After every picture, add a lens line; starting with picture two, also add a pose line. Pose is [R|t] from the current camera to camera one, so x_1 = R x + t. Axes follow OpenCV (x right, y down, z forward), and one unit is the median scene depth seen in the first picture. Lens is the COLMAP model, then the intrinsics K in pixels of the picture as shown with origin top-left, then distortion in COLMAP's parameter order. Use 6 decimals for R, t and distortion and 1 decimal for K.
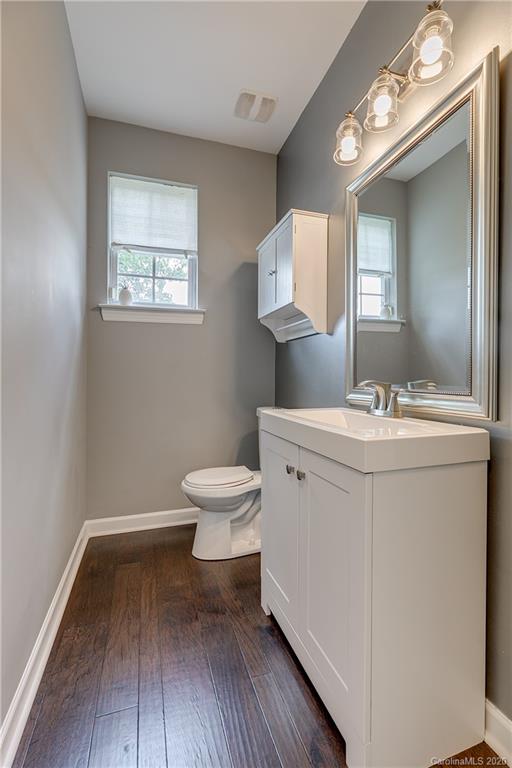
lens RADIAL K [[345.0, 0, 256.1], [0, 345.0, 381.4], [0, 0, 1]] dist [0.004762, -0.000120]
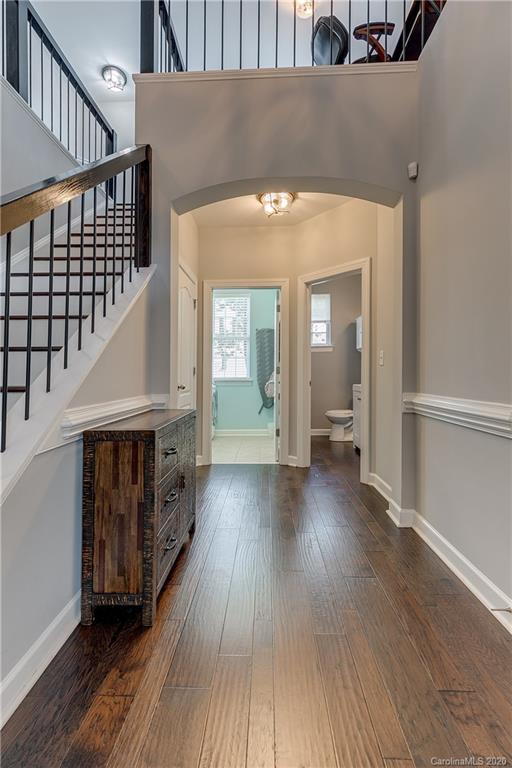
lens RADIAL K [[371.7, 0, 251.2], [0, 371.7, 371.2], [0, 0, 1]] dist [-0.017311, -0.000413]
pose [[0.946399, 0.006790, -0.322927, 0.153107], [-0.010482, 0.999898, -0.009697, 0.008768], [0.322829, 0.012562, 0.946374, -1.691823]]
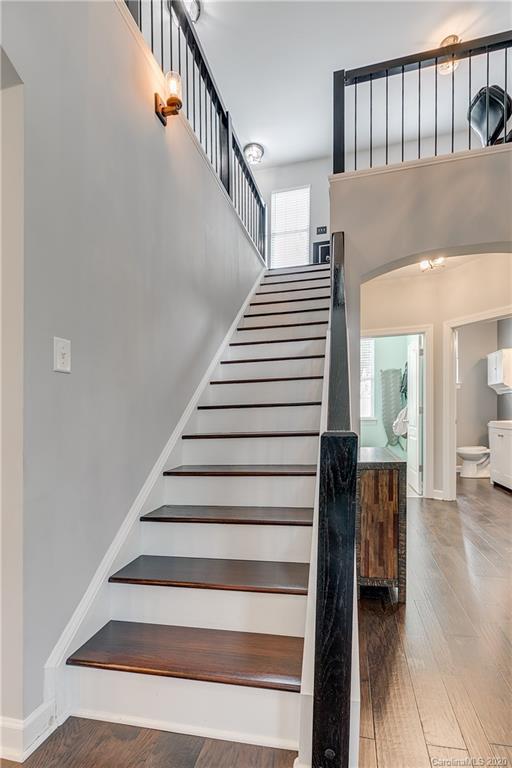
lens RADIAL K [[380.0, 0, 257.4], [0, 380.0, 417.8], [0, 0, 1]] dist [-0.020822, -0.000006]
pose [[0.862400, -0.007491, -0.506171, -0.052932], [0.016519, 0.999774, 0.013348, -0.016141], [0.505957, -0.019873, 0.862330, -2.082318]]
